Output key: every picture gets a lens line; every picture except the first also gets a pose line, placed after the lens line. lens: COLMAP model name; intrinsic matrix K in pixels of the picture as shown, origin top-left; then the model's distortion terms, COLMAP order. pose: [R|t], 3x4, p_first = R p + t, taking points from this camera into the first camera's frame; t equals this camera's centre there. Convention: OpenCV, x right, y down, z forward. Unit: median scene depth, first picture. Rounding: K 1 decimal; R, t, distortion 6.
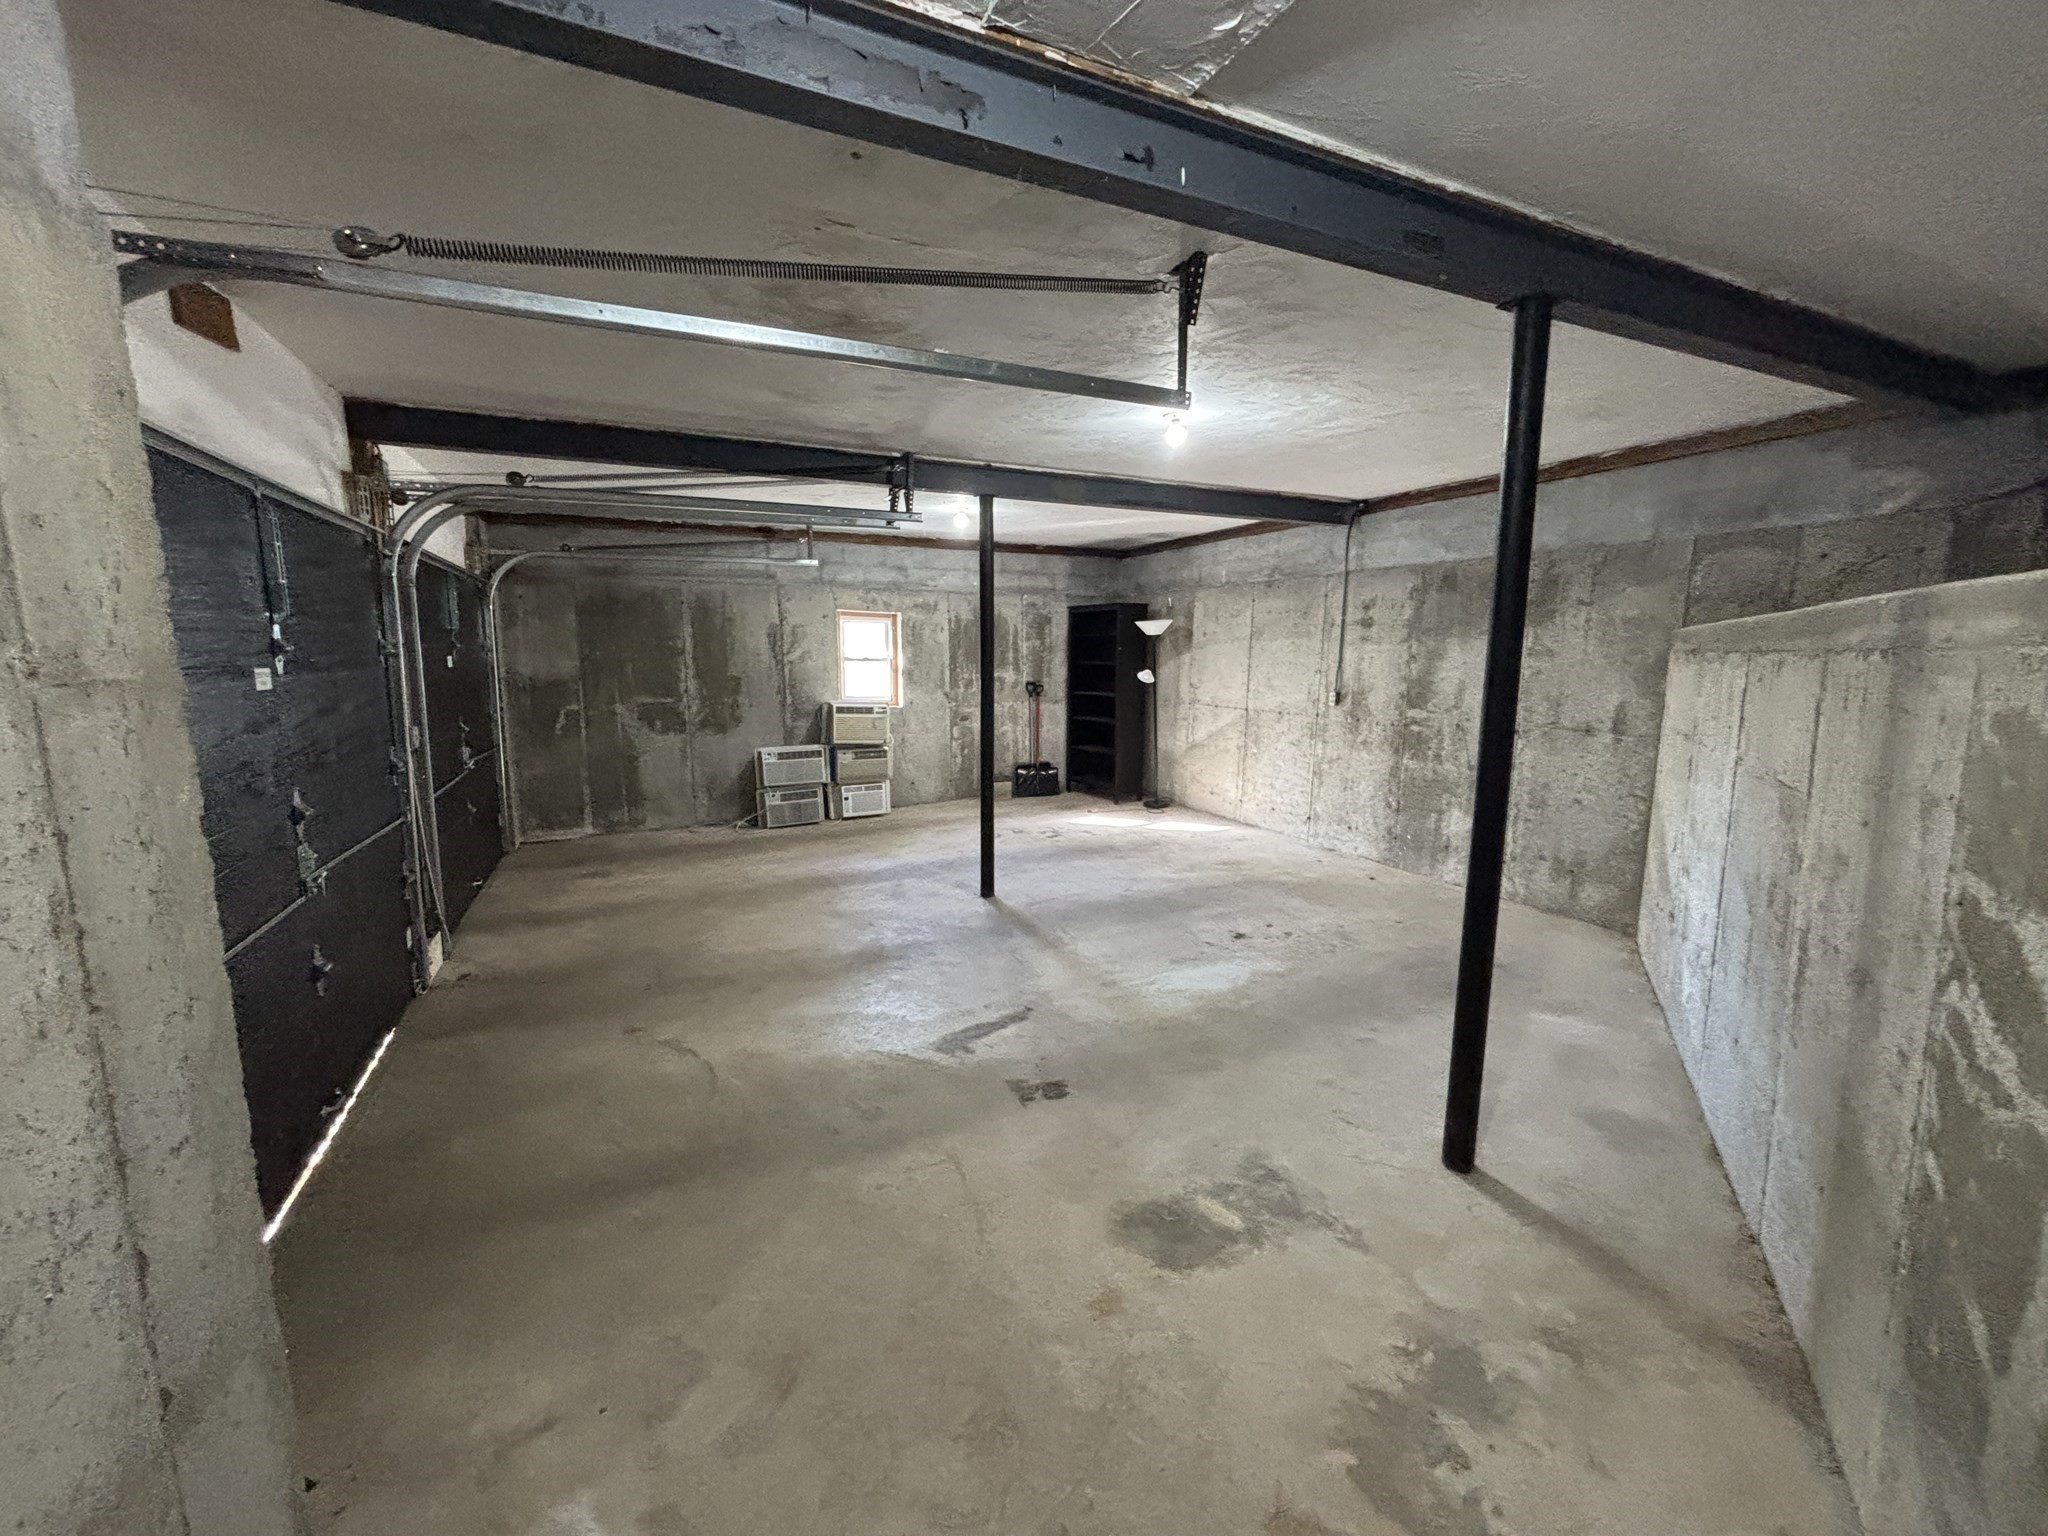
lens RADIAL K [[823.5, 0, 1030.9], [0, 823.5, 784.4], [0, 0, 1]] dist [-0.000495, -0.000722]
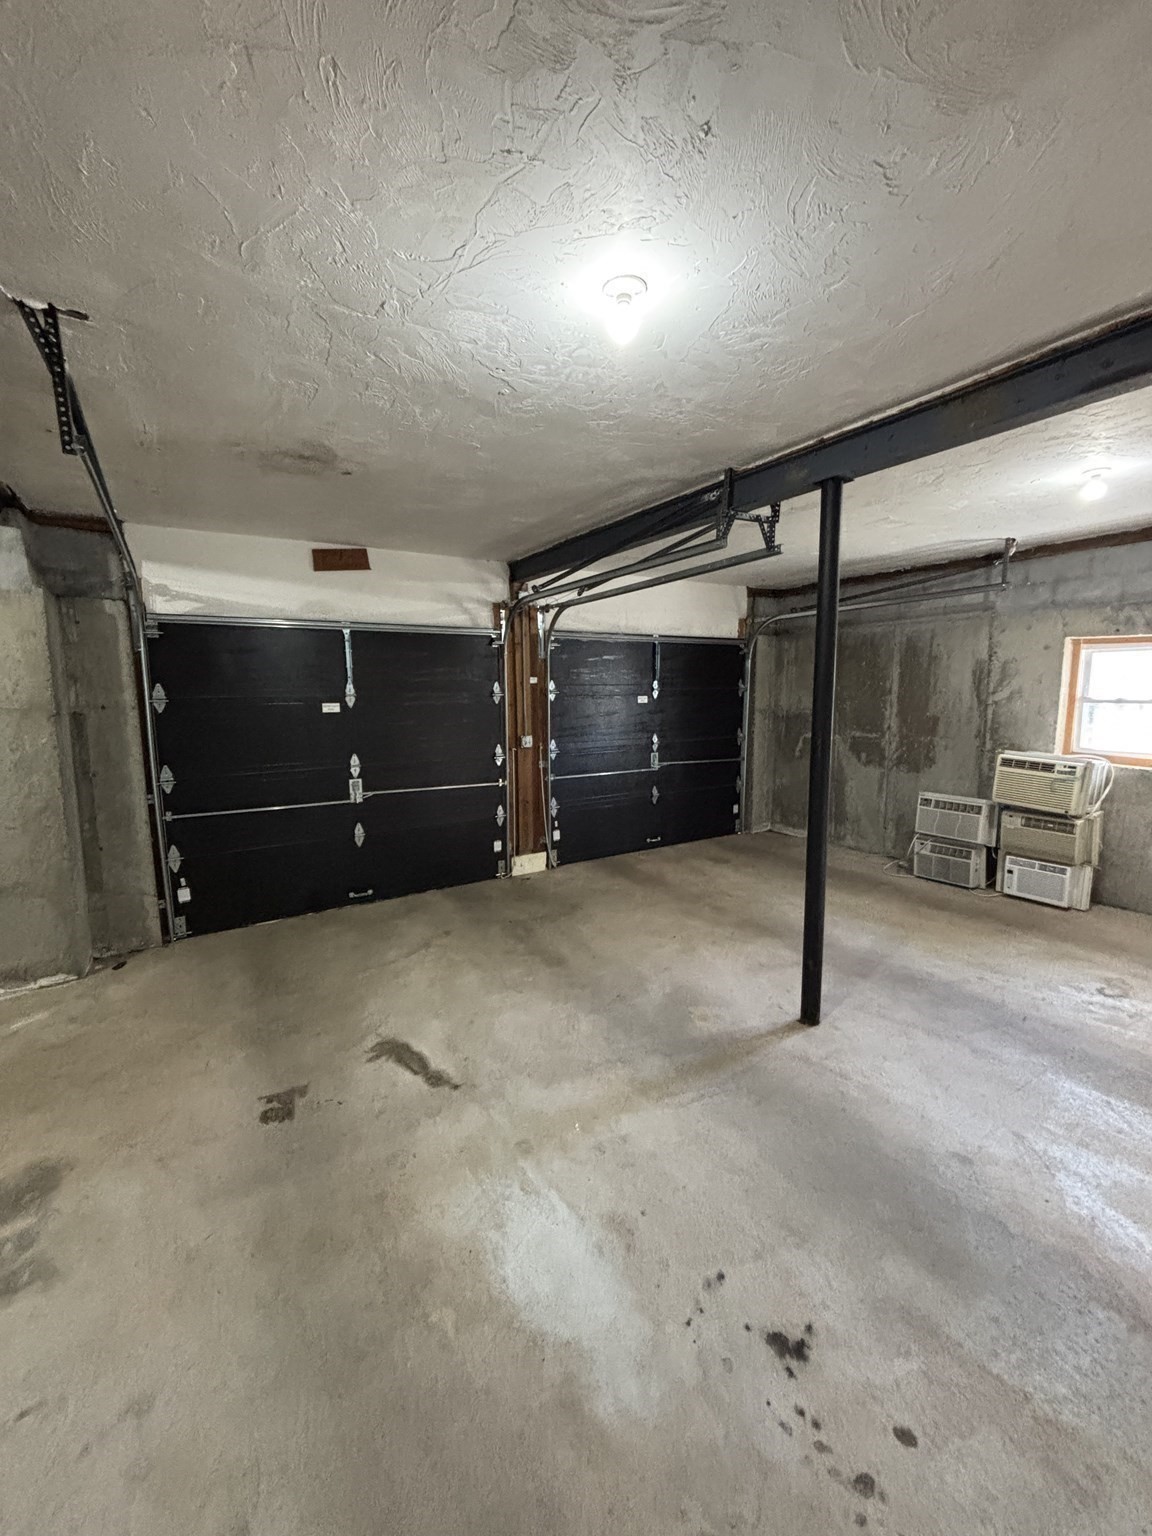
lens RADIAL K [[617.6, 0, 561.7], [0, 617.6, 771.7], [0, 0, 1]] dist [-0.000495, -0.000722]
pose [[0.106653, 0.131506, -0.985561, 0.329907], [-0.149931, 0.982008, 0.114807, -0.087242], [0.982927, 0.135521, 0.124451, 0.499942]]
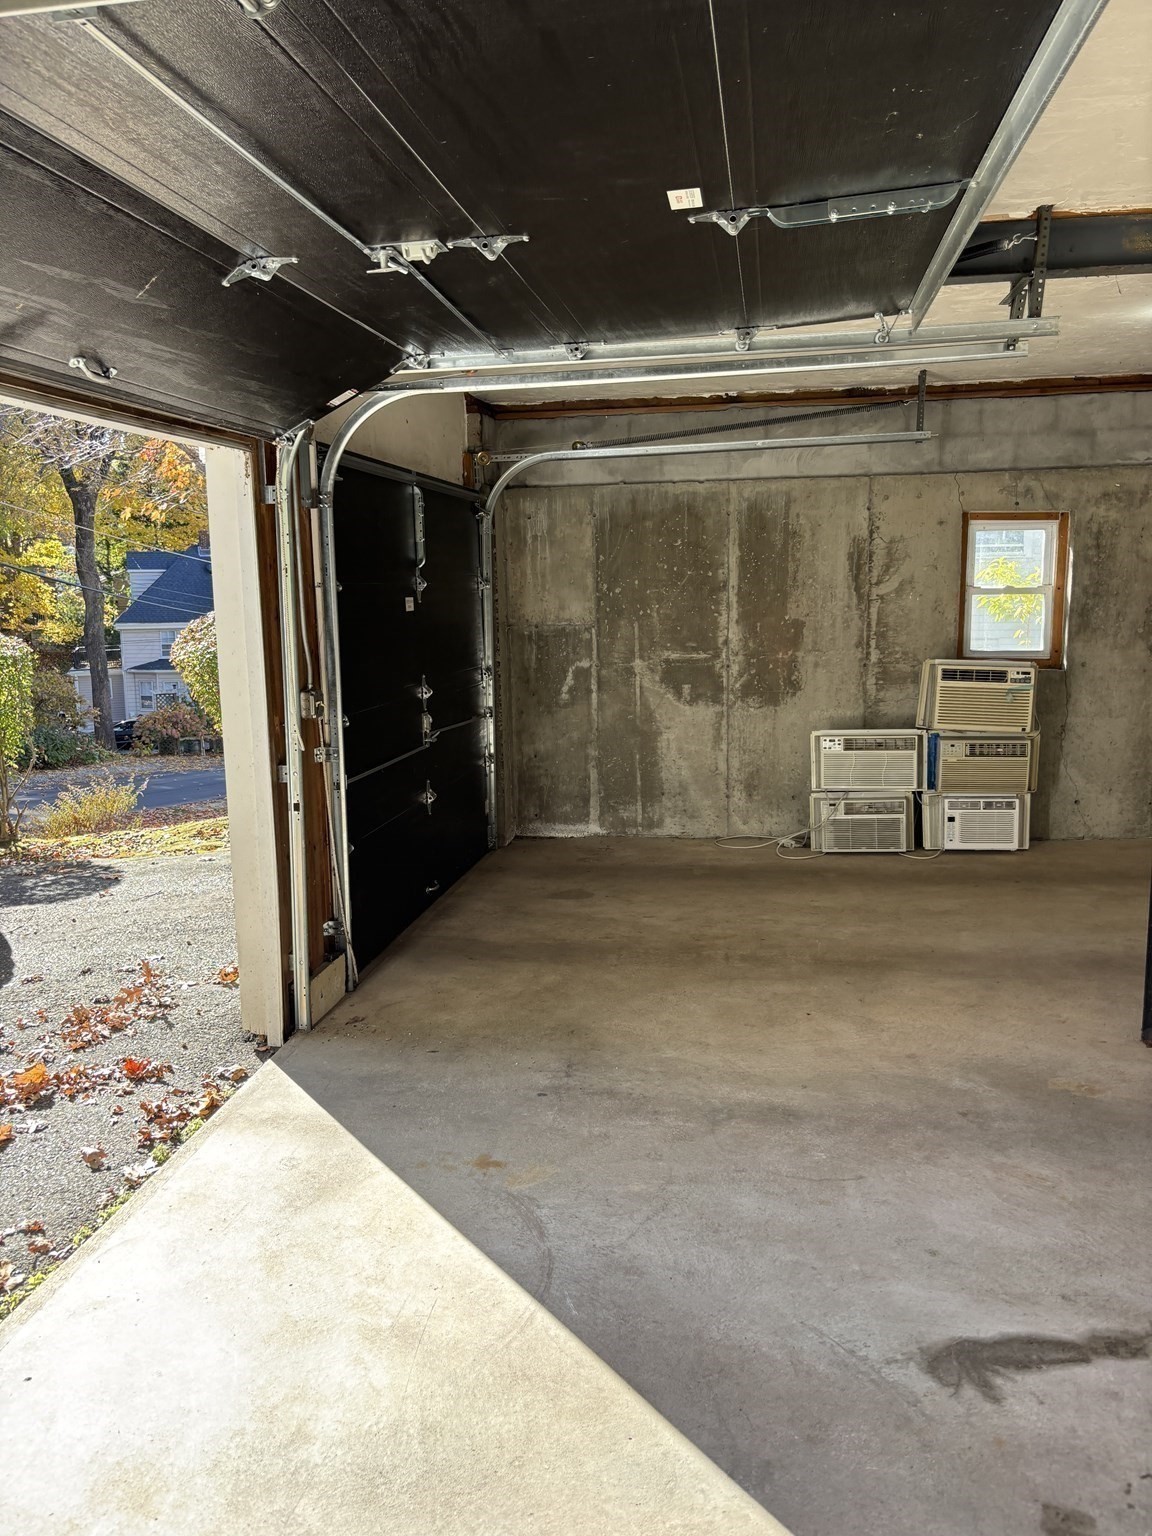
lens RADIAL K [[1167.7, 0, 567.7], [0, 1167.7, 784.0], [0, 0, 1]] dist [0.032574, -0.027238]
pose [[0.816525, 0.078262, -0.571981, 0.042070], [-0.070015, 0.996880, 0.036450, -0.021879], [0.573049, 0.010285, 0.819457, 0.125346]]
